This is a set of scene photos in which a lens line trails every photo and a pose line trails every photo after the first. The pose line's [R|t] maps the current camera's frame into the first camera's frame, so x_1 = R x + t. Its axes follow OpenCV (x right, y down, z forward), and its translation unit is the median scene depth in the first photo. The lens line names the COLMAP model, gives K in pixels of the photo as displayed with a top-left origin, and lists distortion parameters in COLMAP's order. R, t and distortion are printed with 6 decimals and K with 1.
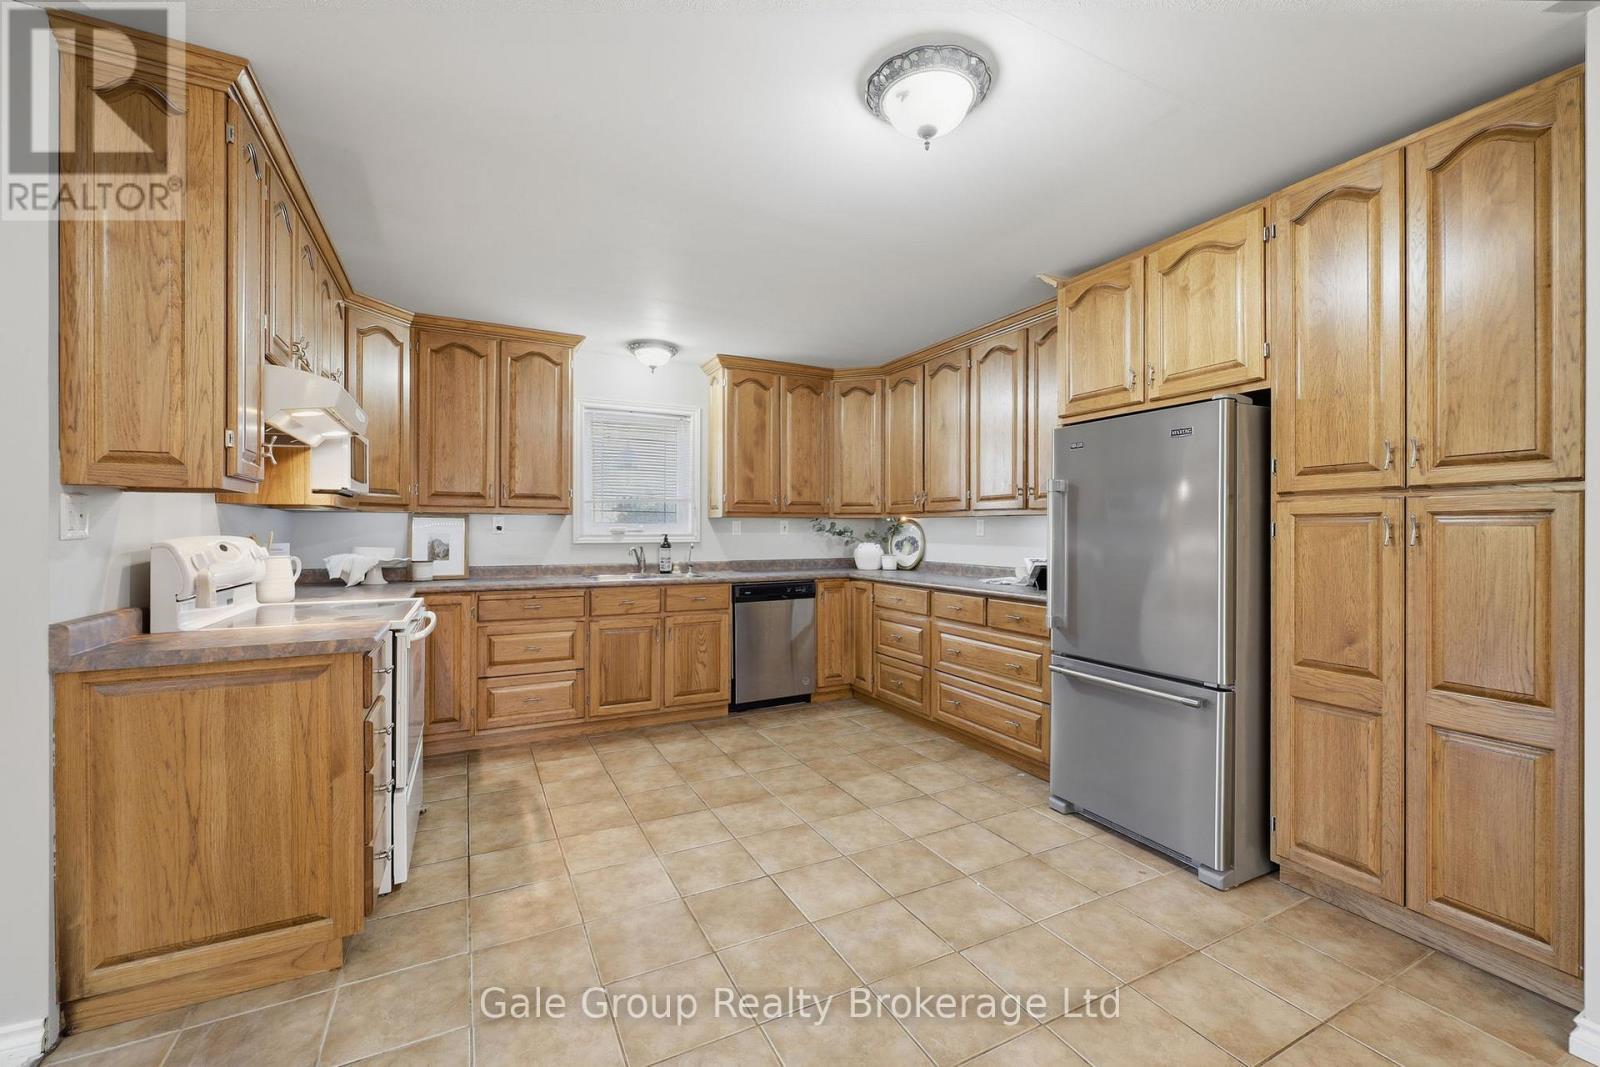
lens RADIAL K [[645.9, 0, 794.0], [0, 645.9, 531.2], [0, 0, 1]] dist [-0.000414, 0.000013]
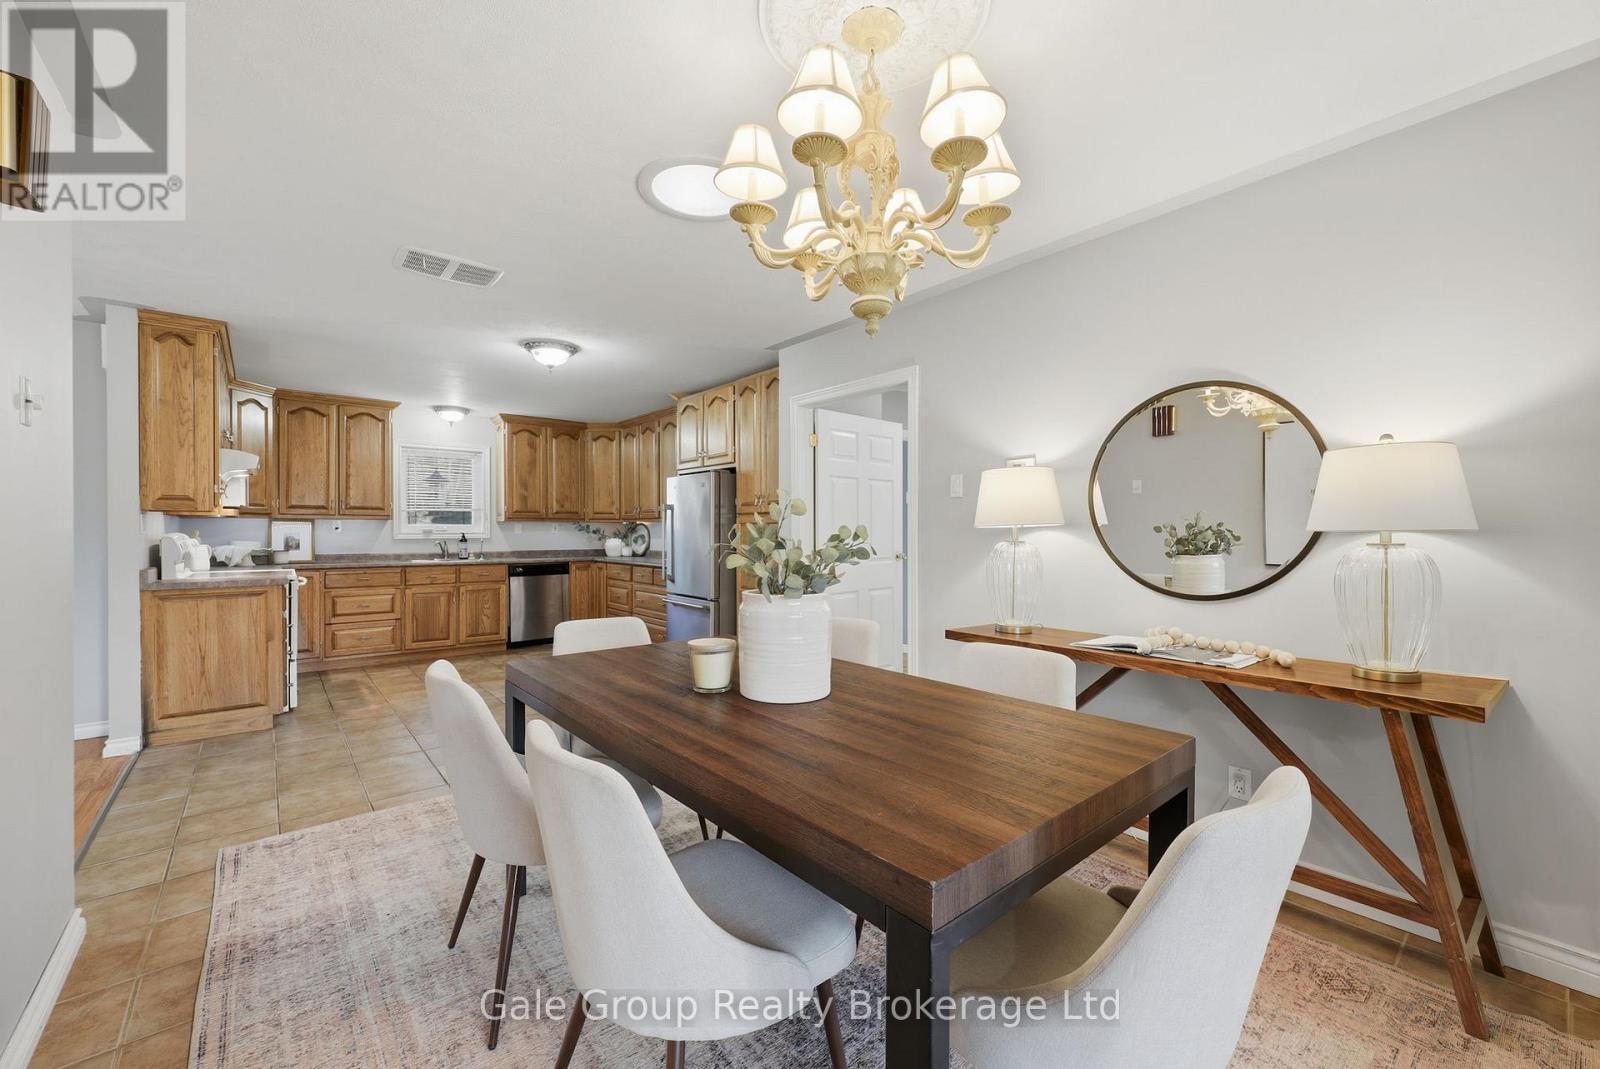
lens RADIAL K [[647.3, 0, 804.2], [0, 647.3, 535.4], [0, 0, 1]] dist [-0.001316, -0.000234]
pose [[0.974258, -0.002617, 0.225423, 0.280604], [0.001275, 0.999981, 0.006099, 0.002995], [-0.225434, -0.005655, 0.974242, -0.763911]]
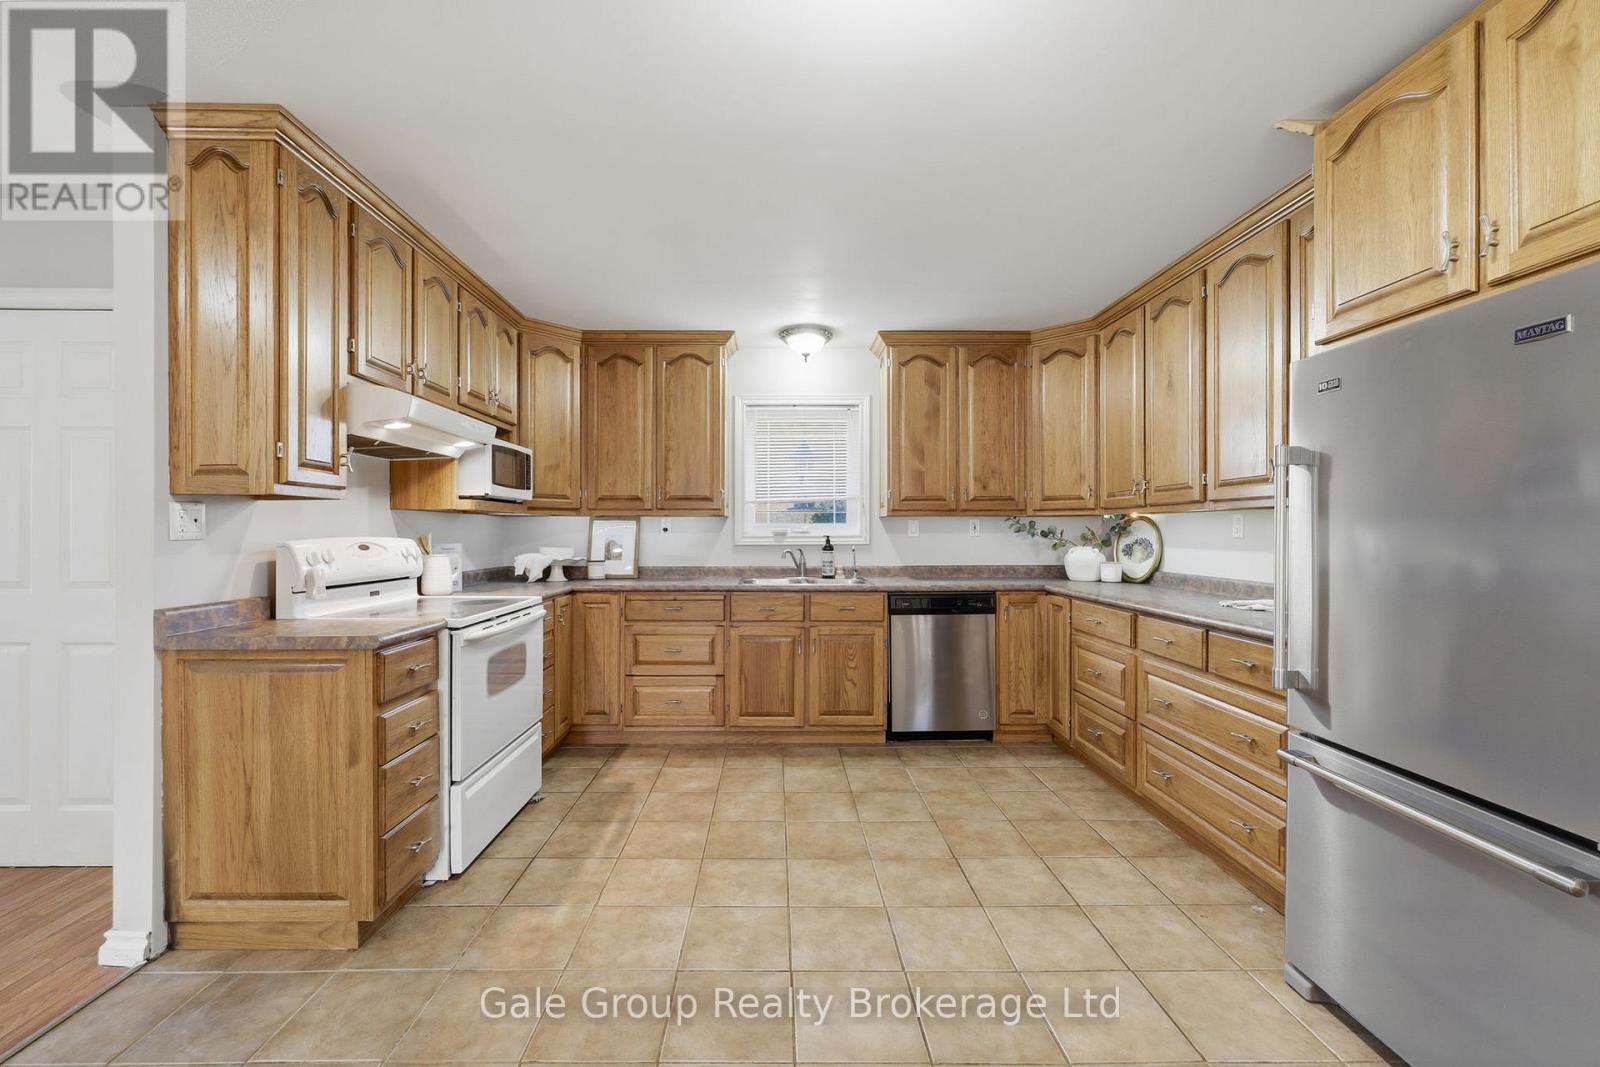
lens RADIAL K [[644.7, 0, 780.6], [0, 644.7, 532.0], [0, 0, 1]] dist [-0.001028, 0.000192]
pose [[0.893929, -0.002997, -0.448199, 0.187080], [0.002312, 0.999995, -0.002076, 0.001371], [0.448203, 0.000819, 0.893932, 0.183726]]
